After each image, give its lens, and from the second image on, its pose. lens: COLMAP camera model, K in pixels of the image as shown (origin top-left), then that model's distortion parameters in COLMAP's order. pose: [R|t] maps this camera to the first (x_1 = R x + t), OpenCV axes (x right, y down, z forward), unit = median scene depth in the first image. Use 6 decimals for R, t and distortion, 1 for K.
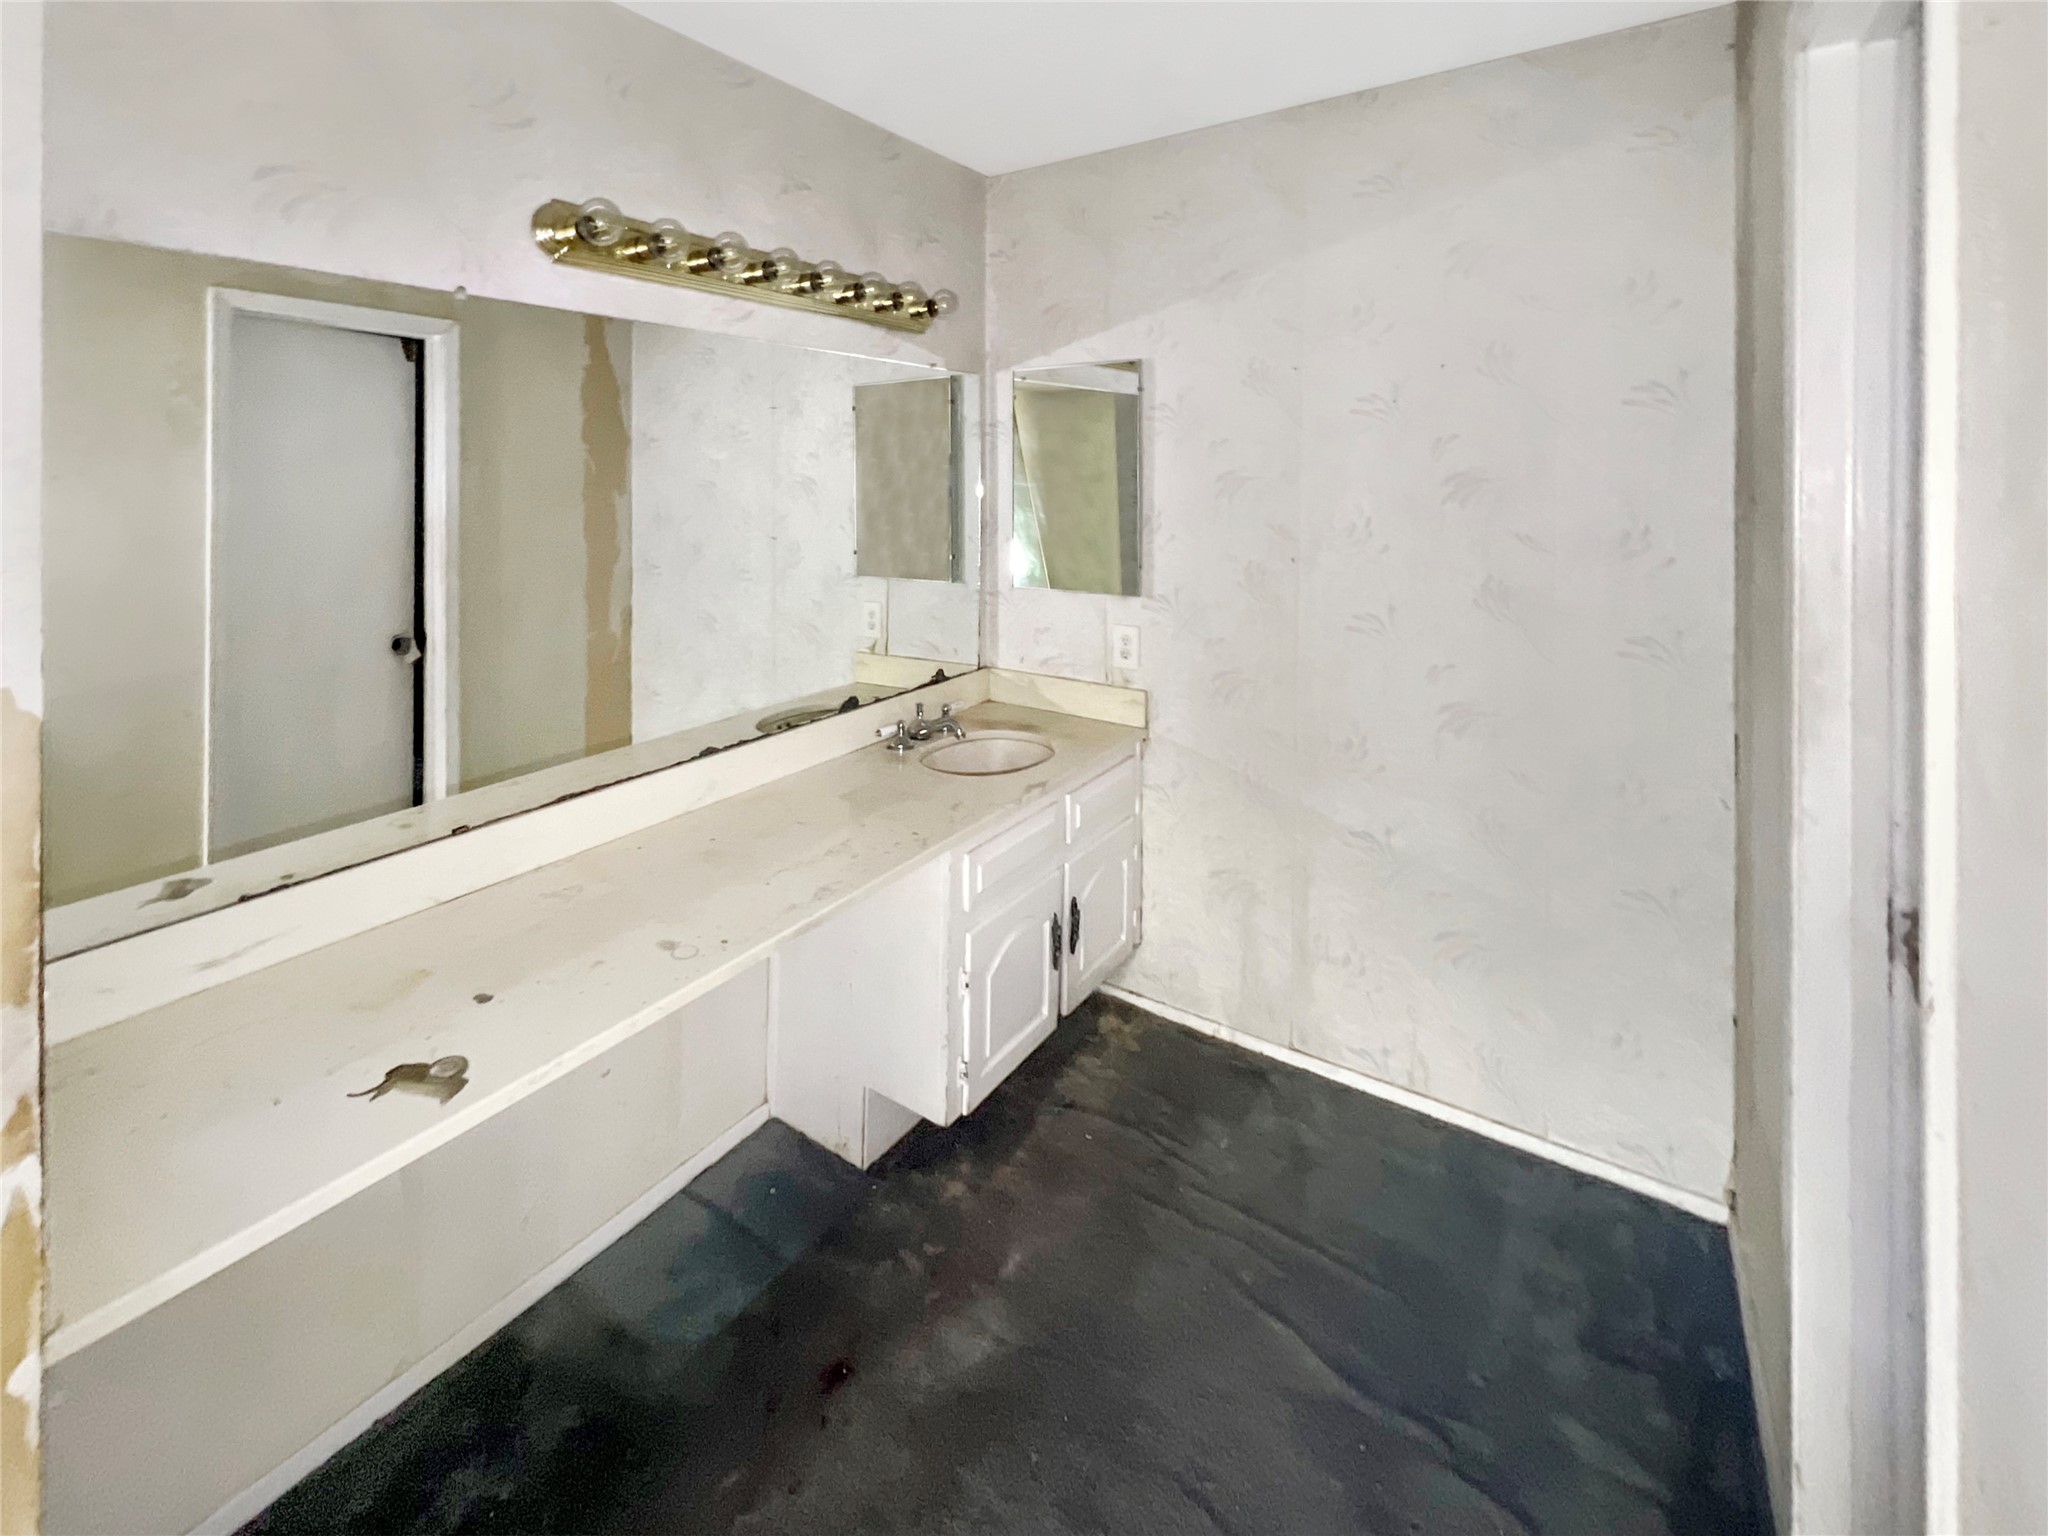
lens RADIAL K [[969.4, 0, 1024.2], [0, 969.4, 728.4], [0, 0, 1]] dist [-0.004615, 0.000034]
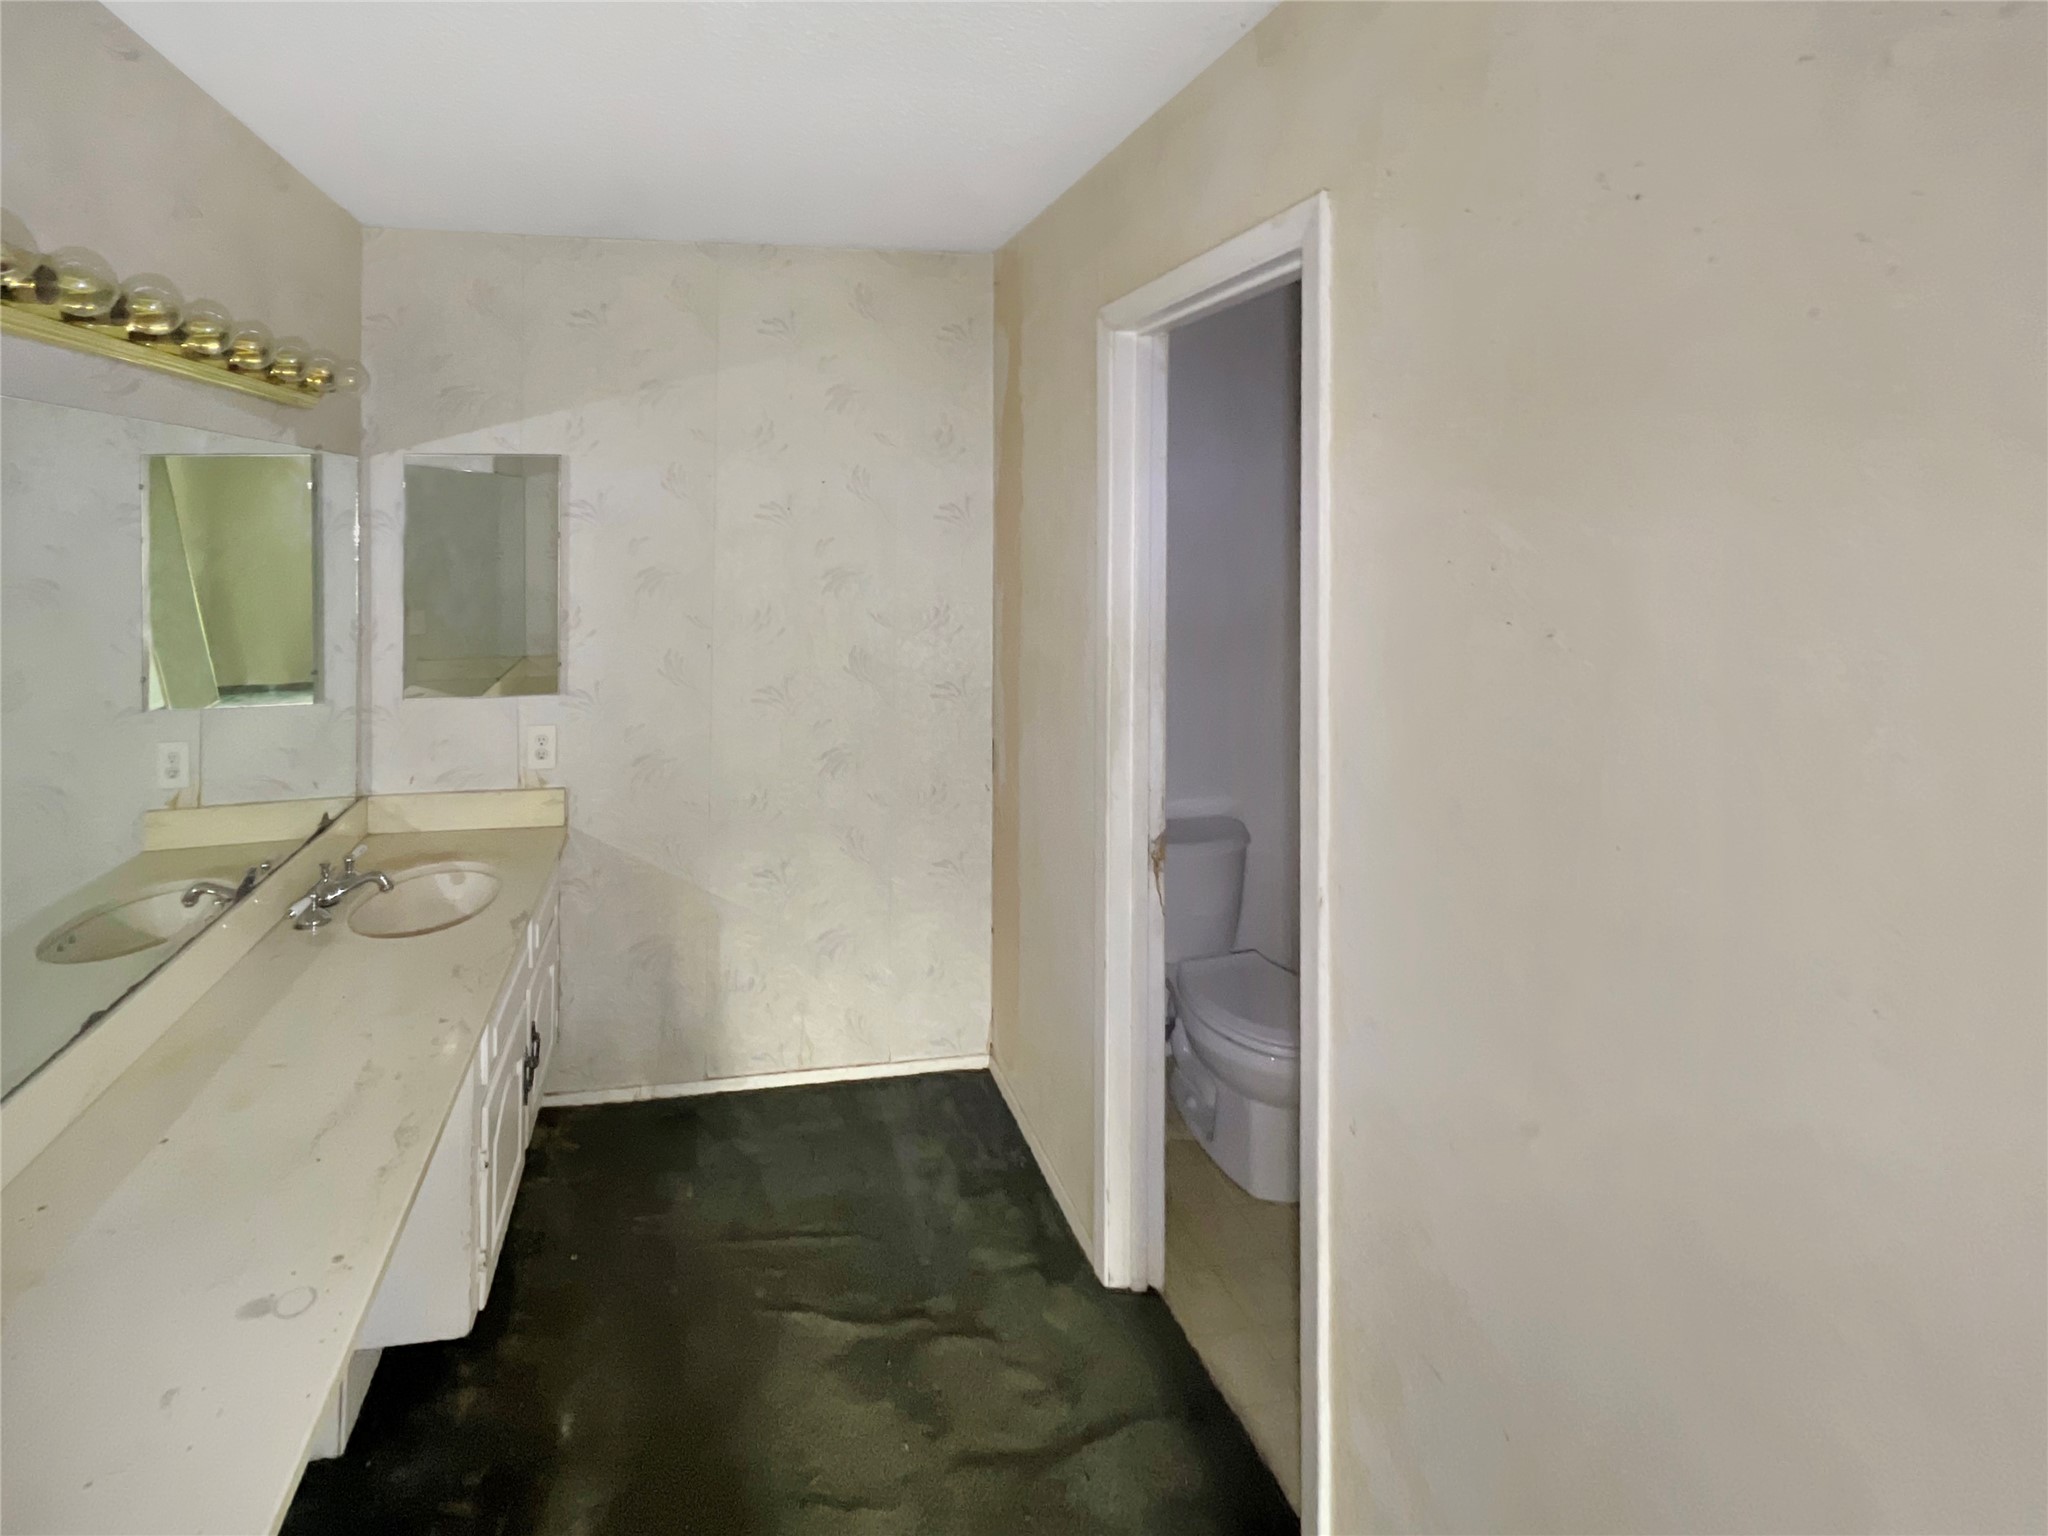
lens RADIAL K [[870.9, 0, 1024.0], [0, 870.9, 768.0], [0, 0, 1]] dist [-0.000295, -0.000512]
pose [[0.671657, -0.171011, 0.720855, -0.195320], [0.156502, 0.983788, 0.087567, -0.064827], [-0.724144, 0.054000, 0.687531, 0.076202]]
